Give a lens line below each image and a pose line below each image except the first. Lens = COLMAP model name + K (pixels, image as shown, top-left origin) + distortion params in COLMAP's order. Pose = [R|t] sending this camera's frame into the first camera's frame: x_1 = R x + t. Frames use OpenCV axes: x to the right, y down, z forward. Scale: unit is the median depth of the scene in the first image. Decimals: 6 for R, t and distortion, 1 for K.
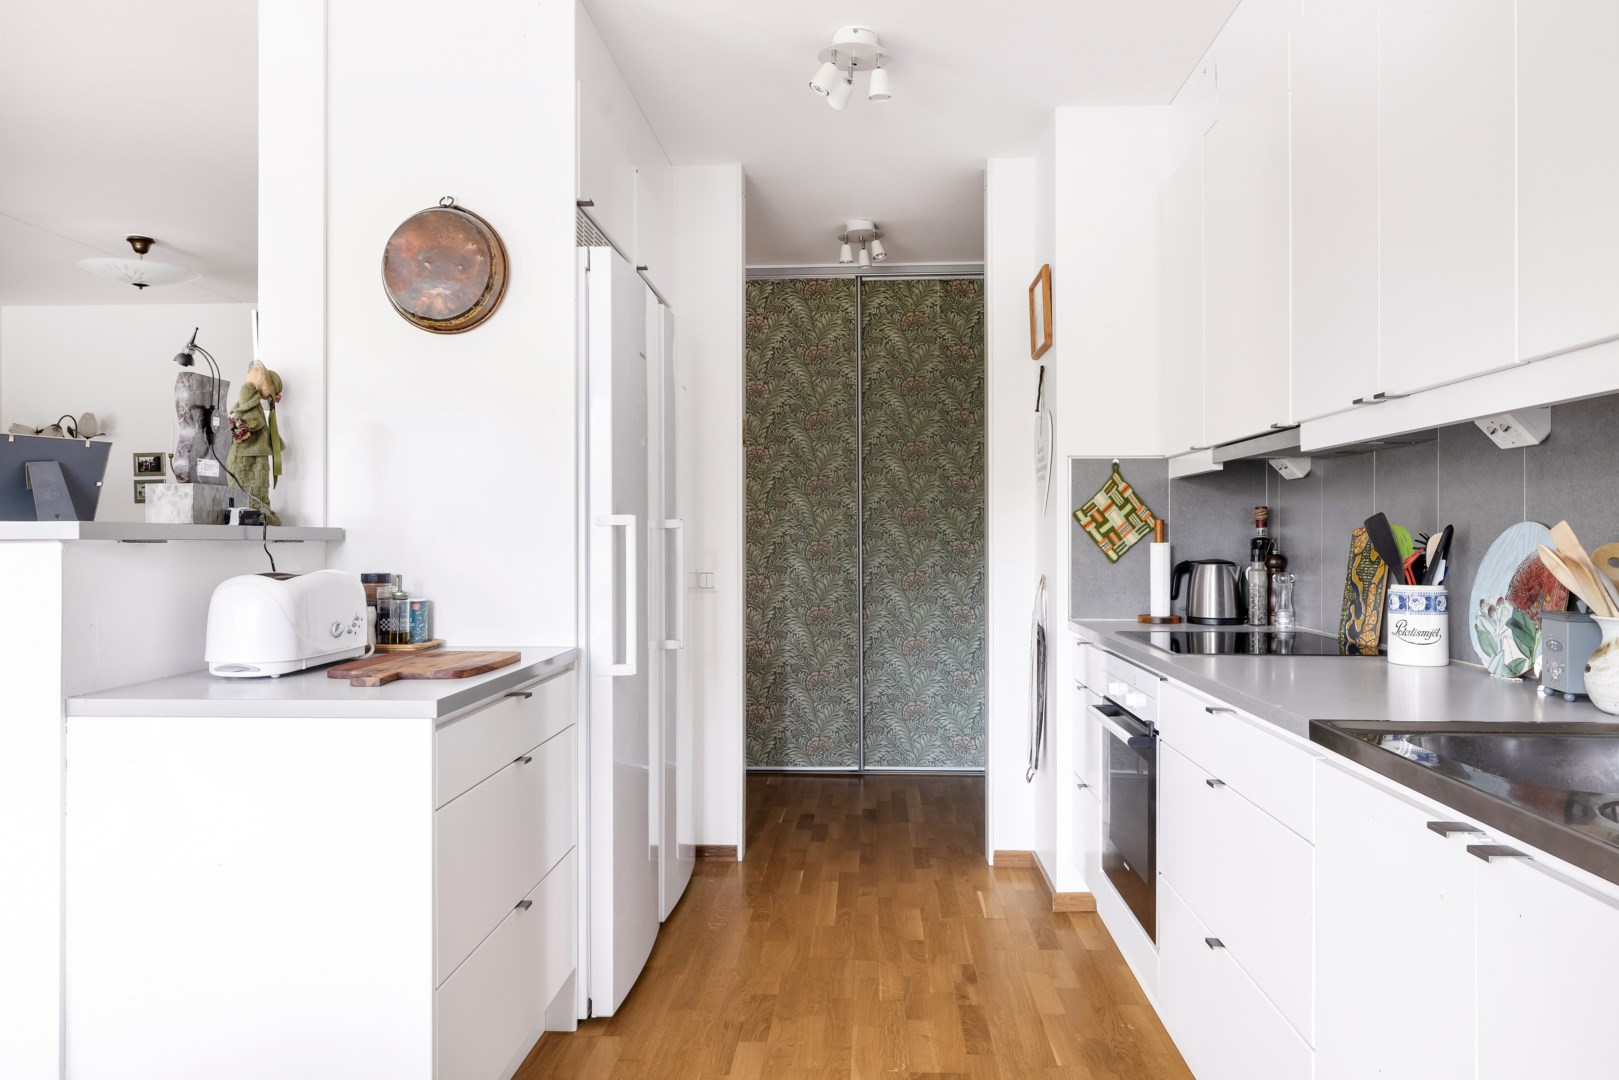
lens RADIAL K [[1006.2, 0, 812.9], [0, 1006.2, 512.7], [0, 0, 1]] dist [-0.000356, 0.000009]
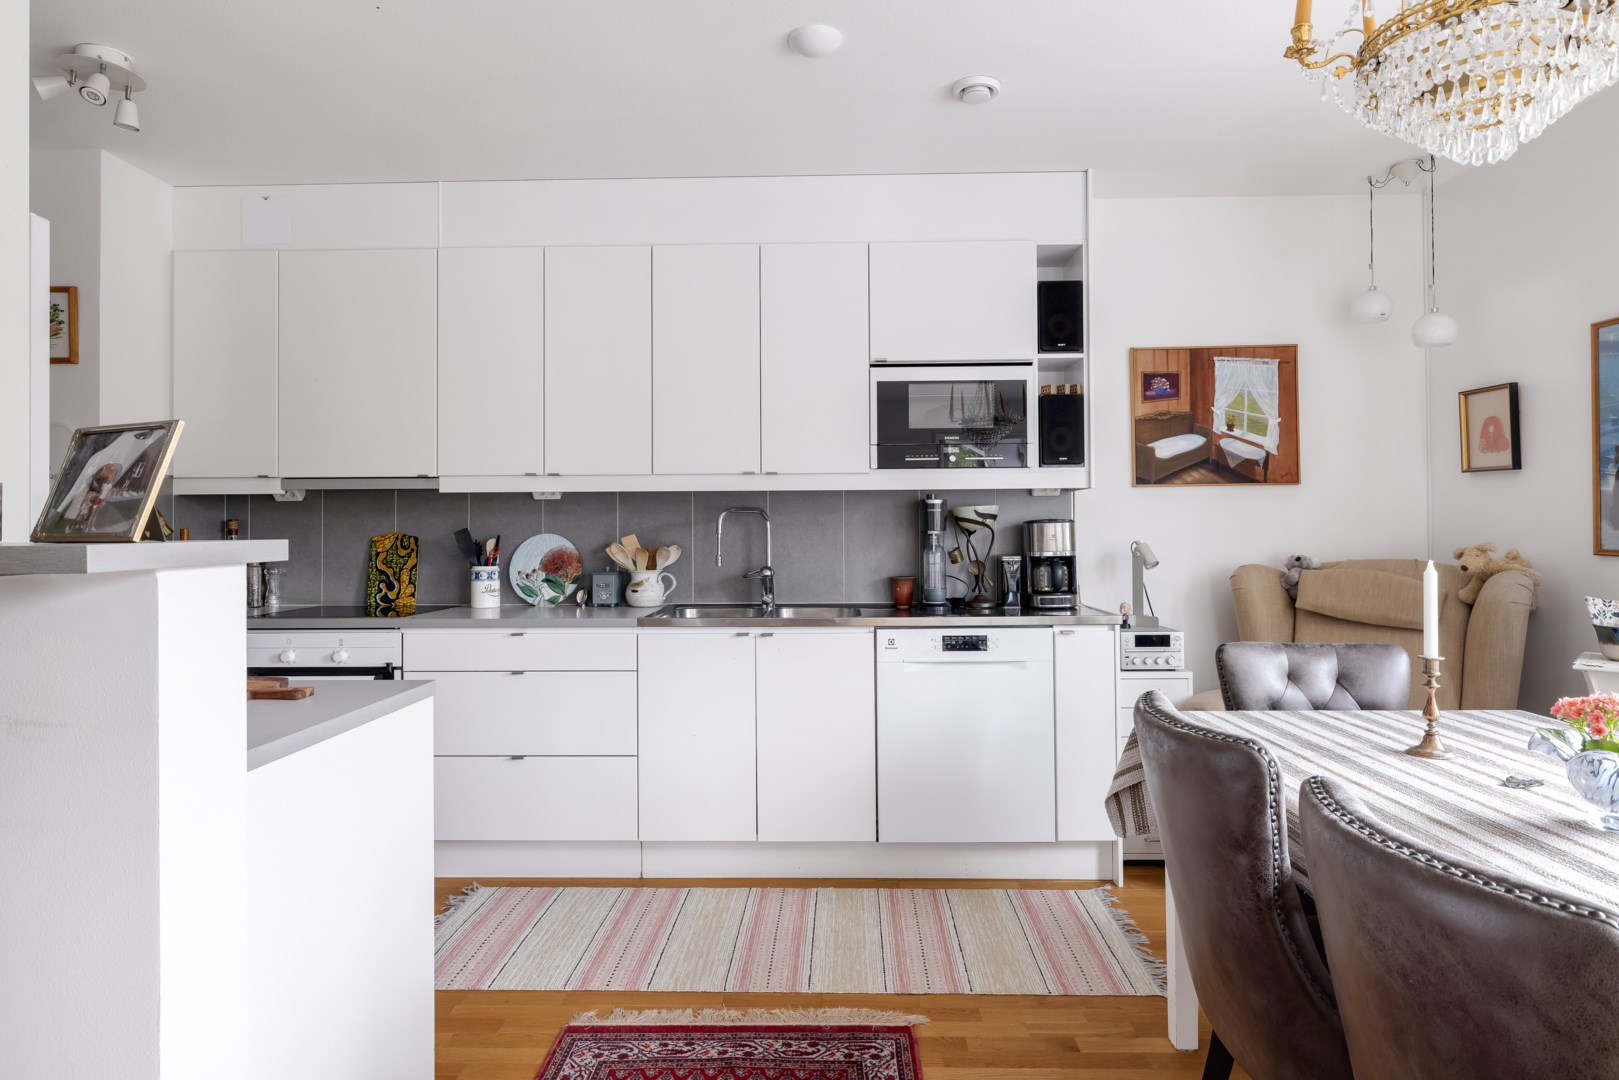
lens RADIAL K [[1006.2, 0, 812.9], [0, 1006.2, 512.7], [0, 0, 1]] dist [-0.000356, 0.000009]
pose [[-0.027220, 0.024875, 0.999320, -1.146370], [-0.022073, 0.999432, -0.025479, 0.004178], [-0.999386, -0.022752, -0.026655, 0.365941]]
